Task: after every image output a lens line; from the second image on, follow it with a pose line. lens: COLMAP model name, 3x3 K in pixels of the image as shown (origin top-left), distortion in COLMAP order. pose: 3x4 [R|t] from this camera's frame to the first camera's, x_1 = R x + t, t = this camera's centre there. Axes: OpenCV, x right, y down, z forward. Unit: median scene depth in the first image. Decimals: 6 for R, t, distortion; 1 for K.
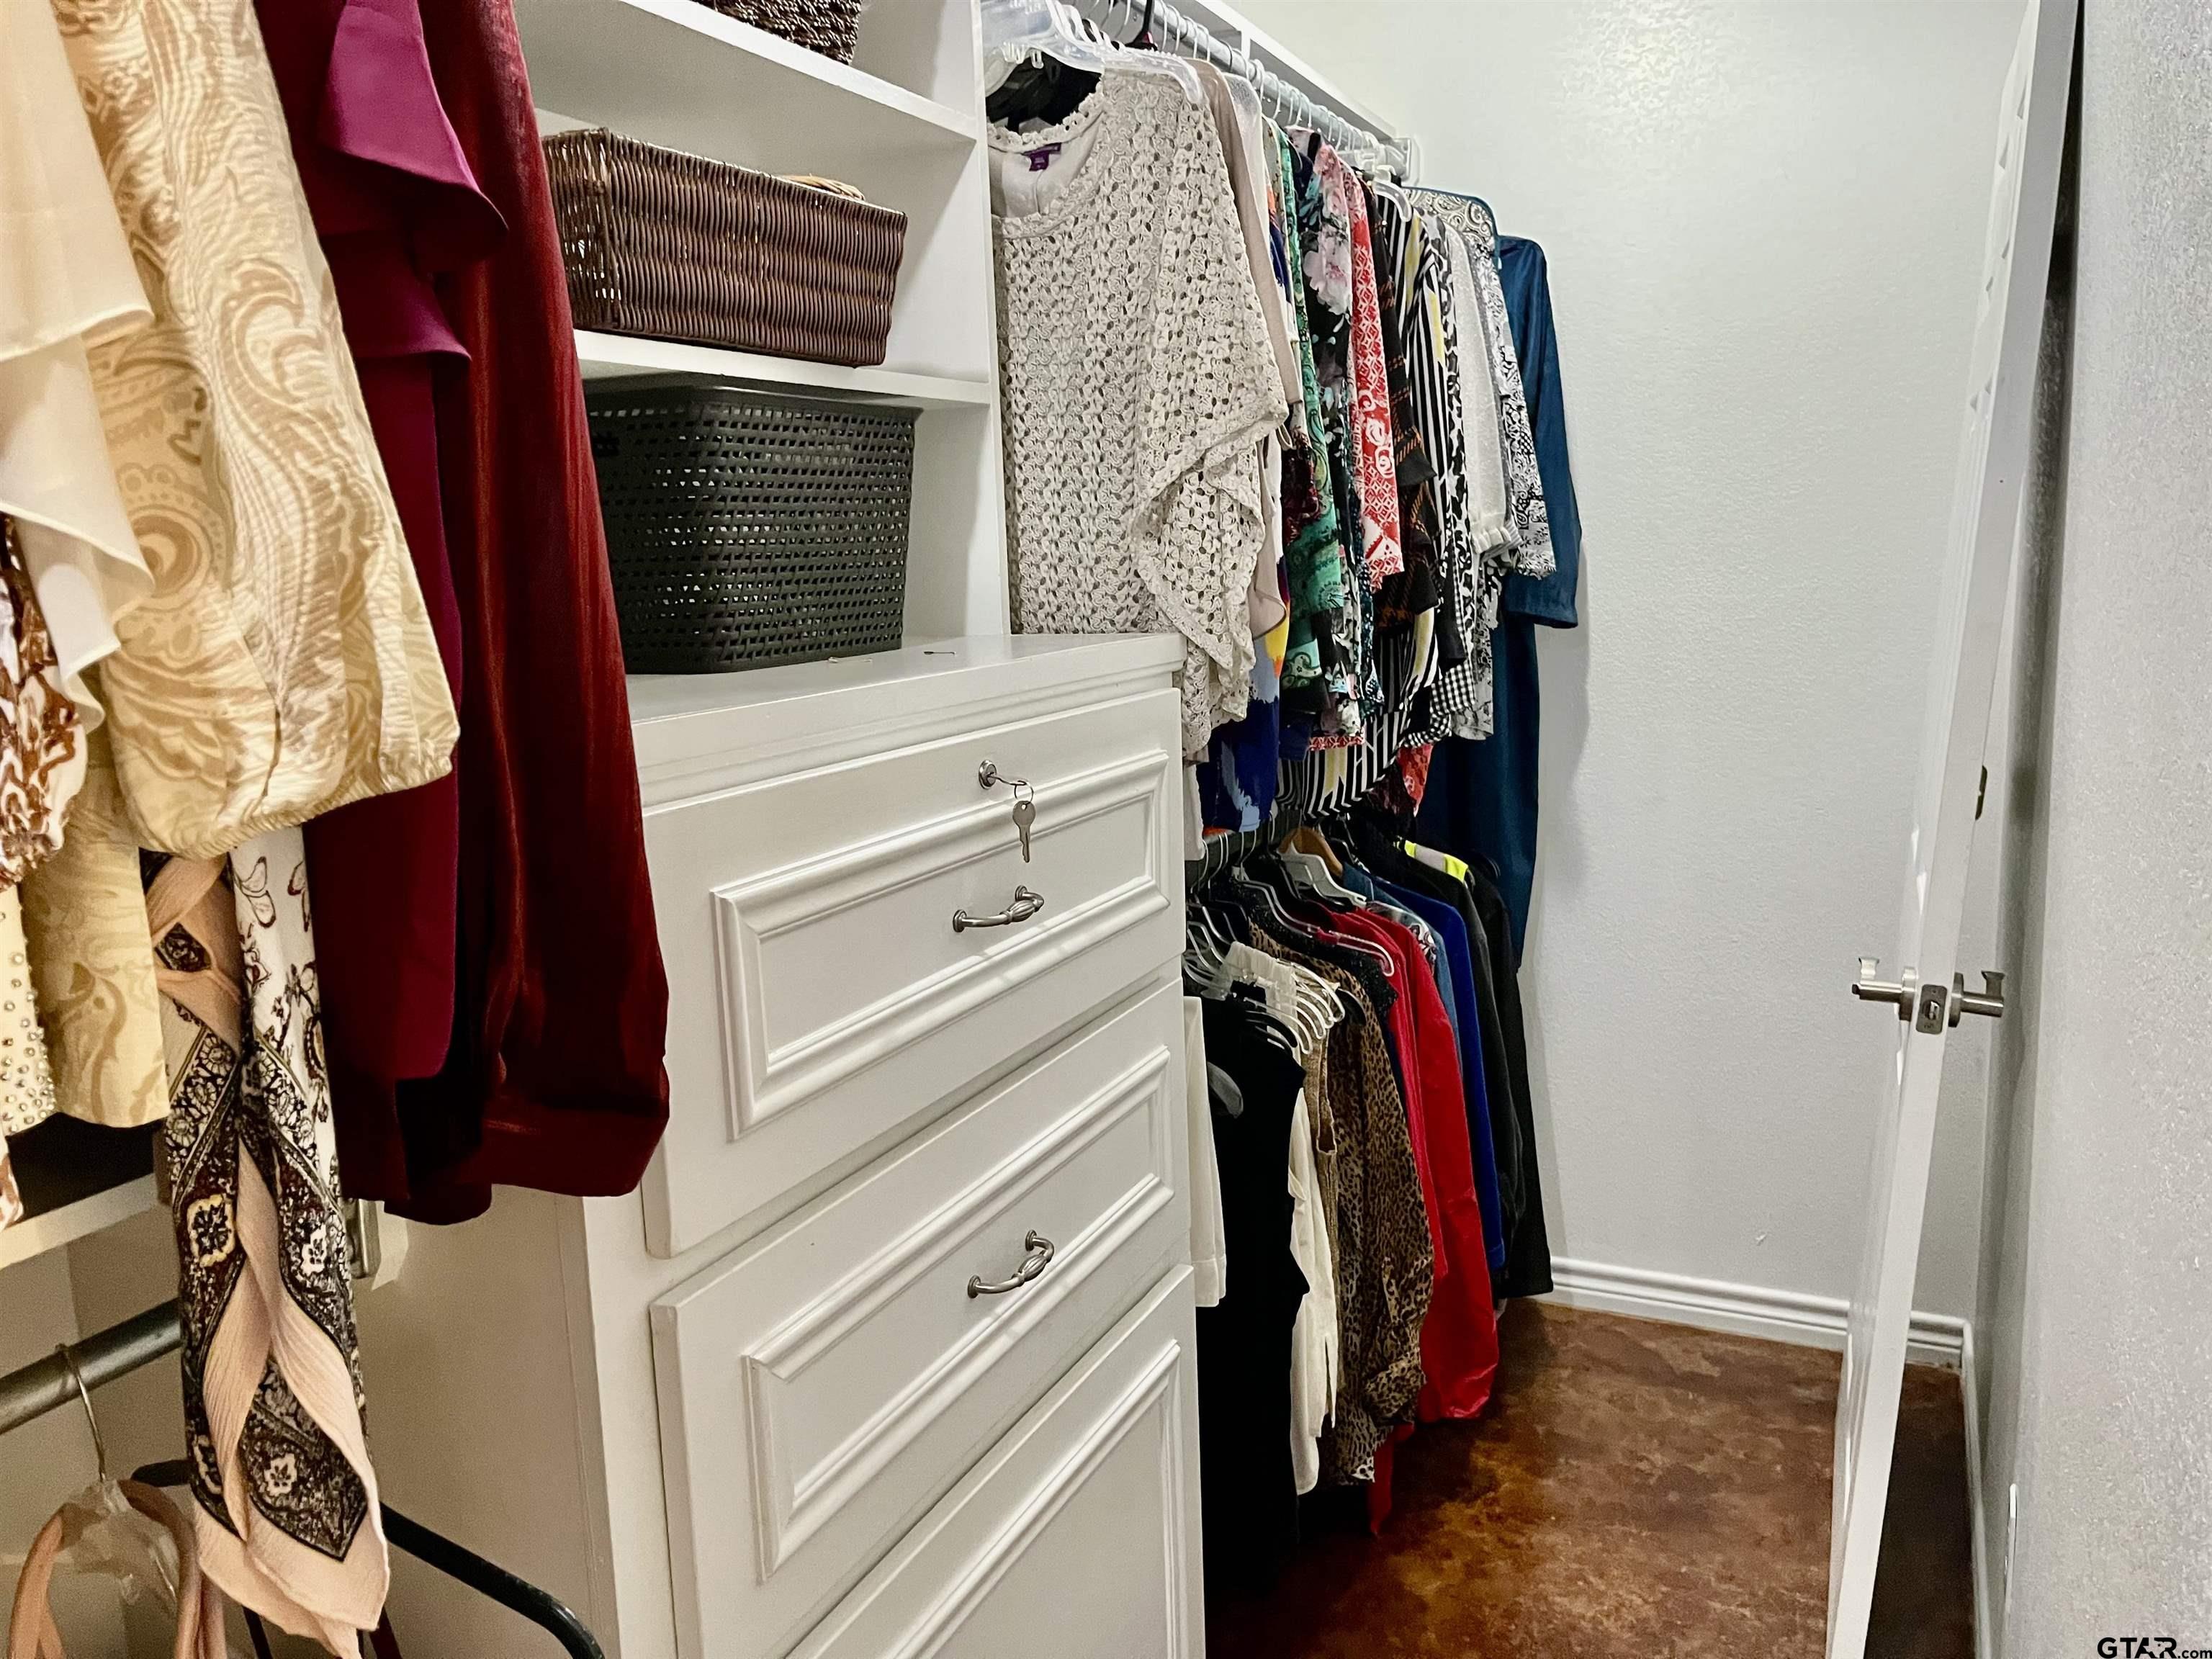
lens RADIAL K [[1676.7, 0, 1105.4], [0, 1676.7, 808.3], [0, 0, 1]] dist [0.066142, -0.102184]
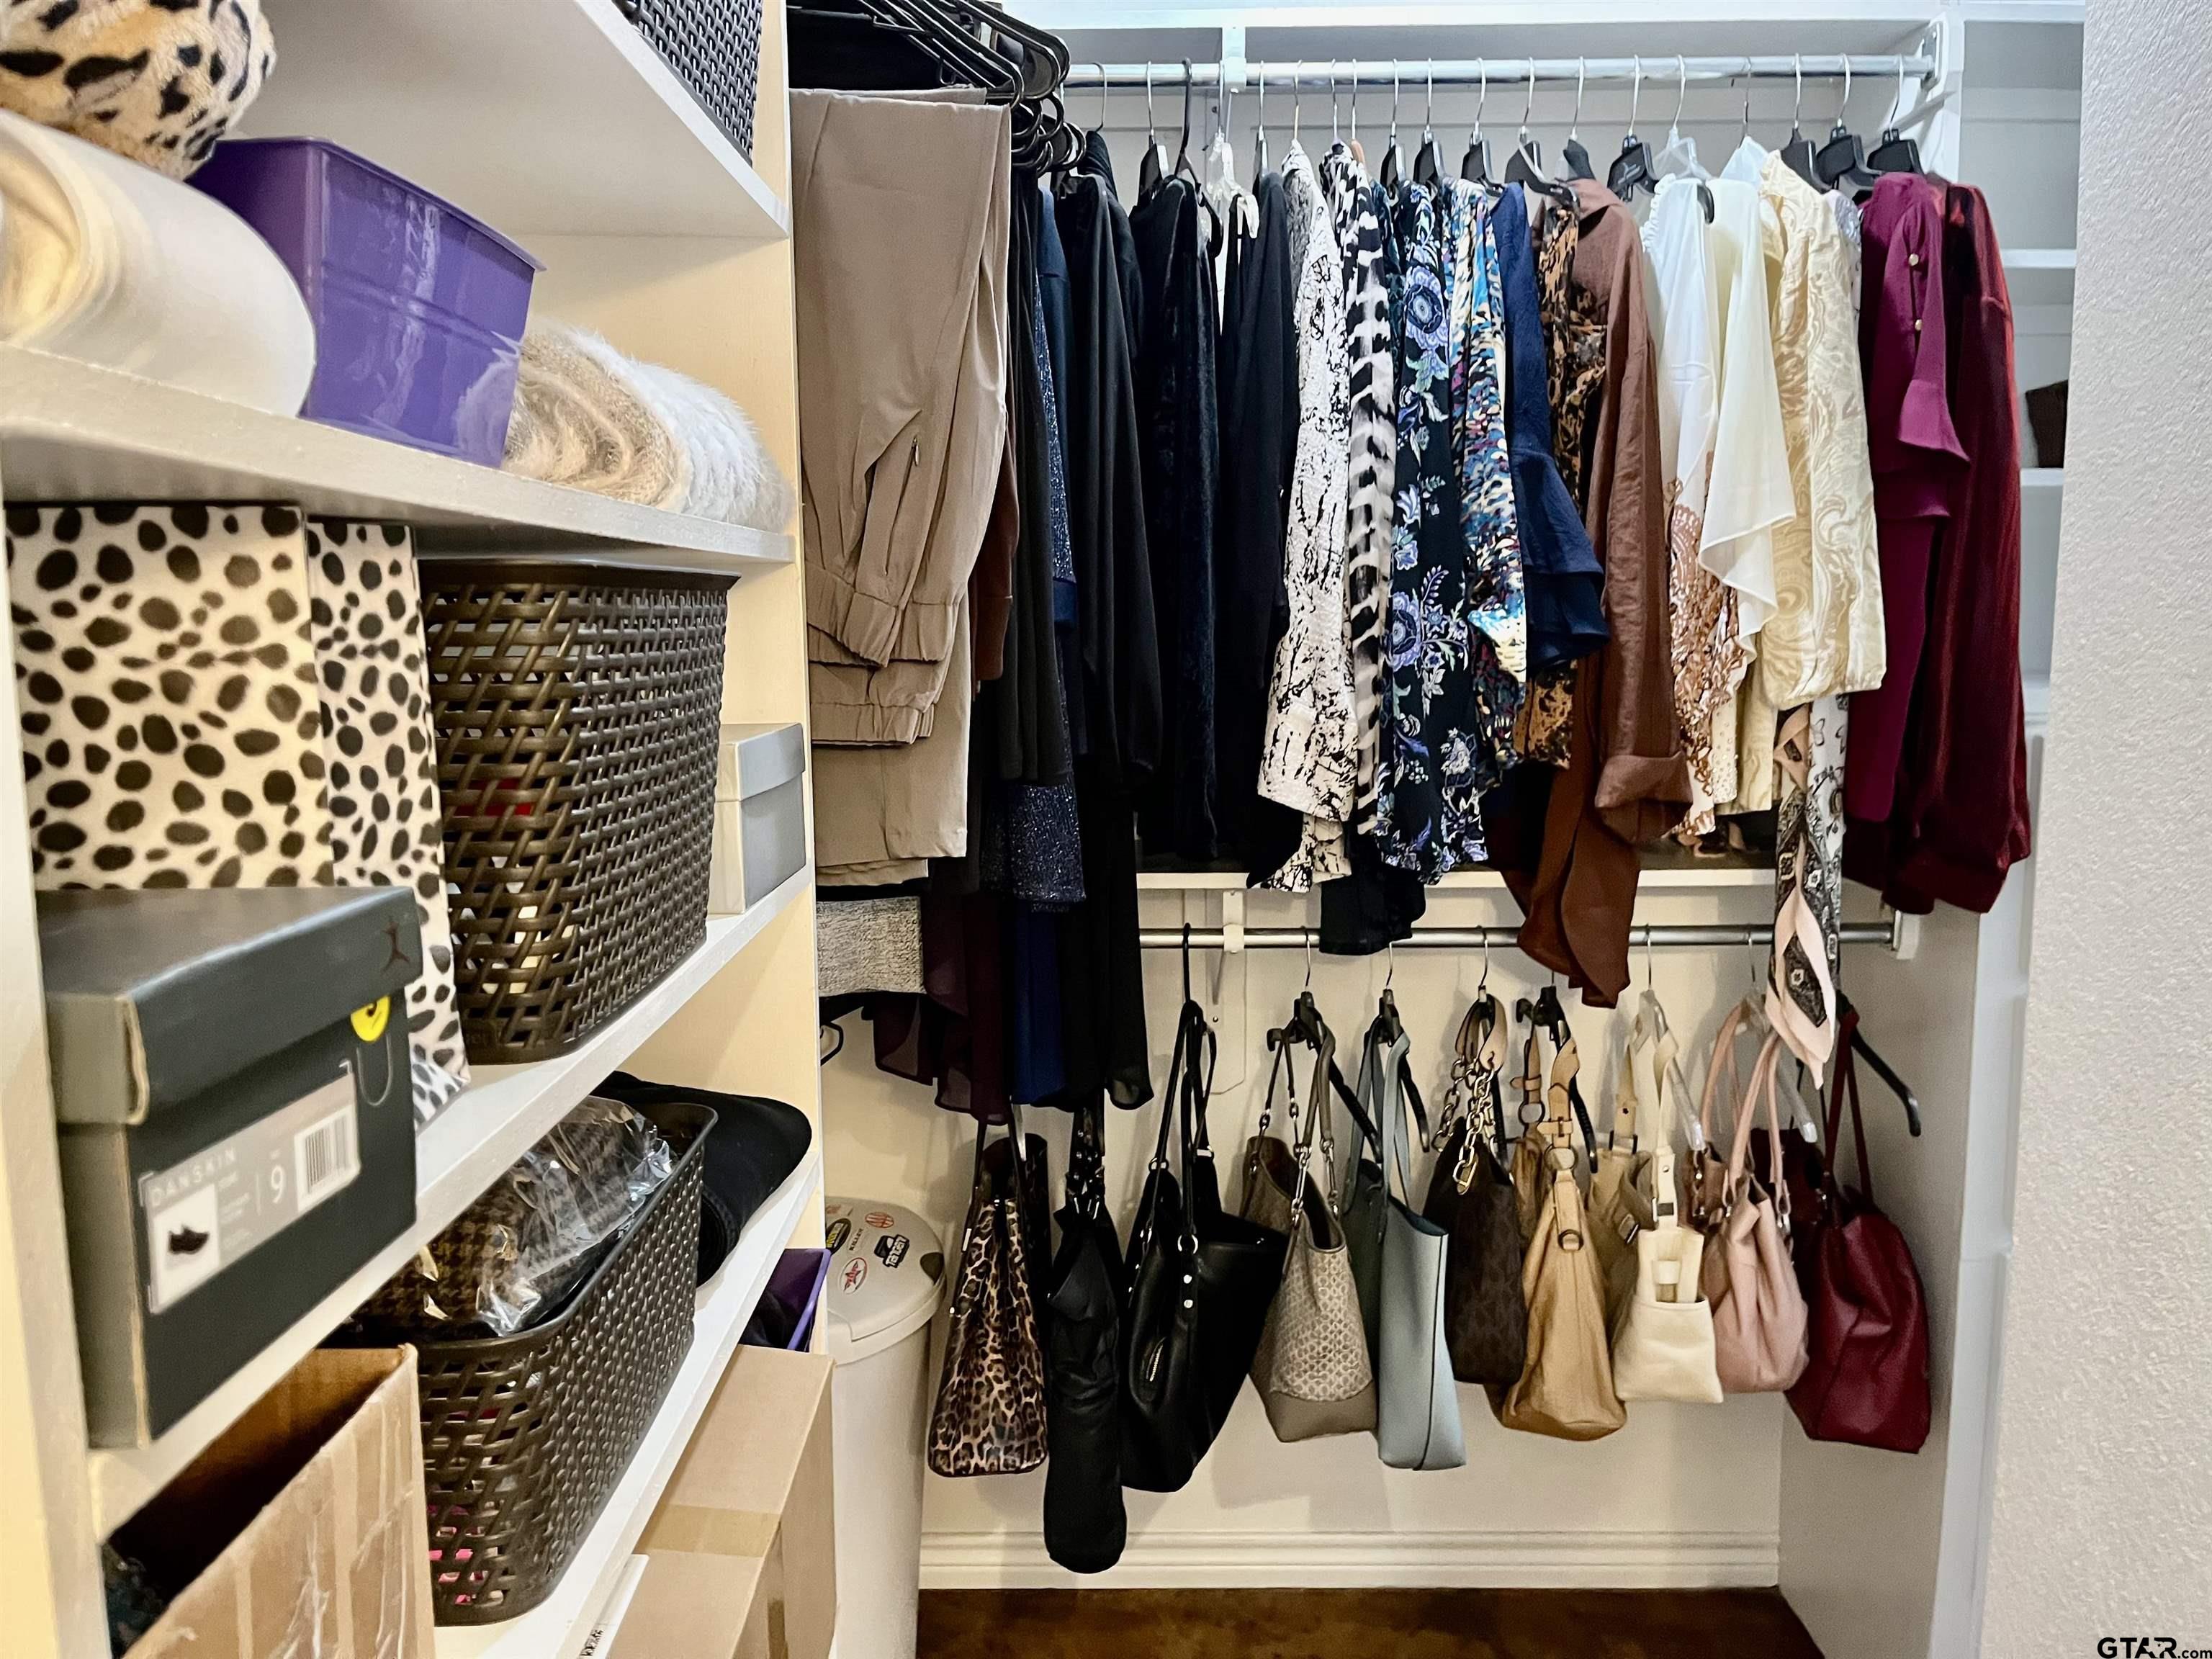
lens RADIAL K [[1676.7, 0, 1105.4], [0, 1676.7, 808.3], [0, 0, 1]] dist [0.066142, -0.102184]
pose [[0.418108, 0.138175, -0.897827, 1.501382], [-0.154778, 0.984748, 0.079473, 0.140380], [0.895114, 0.105735, 0.433118, -1.166120]]
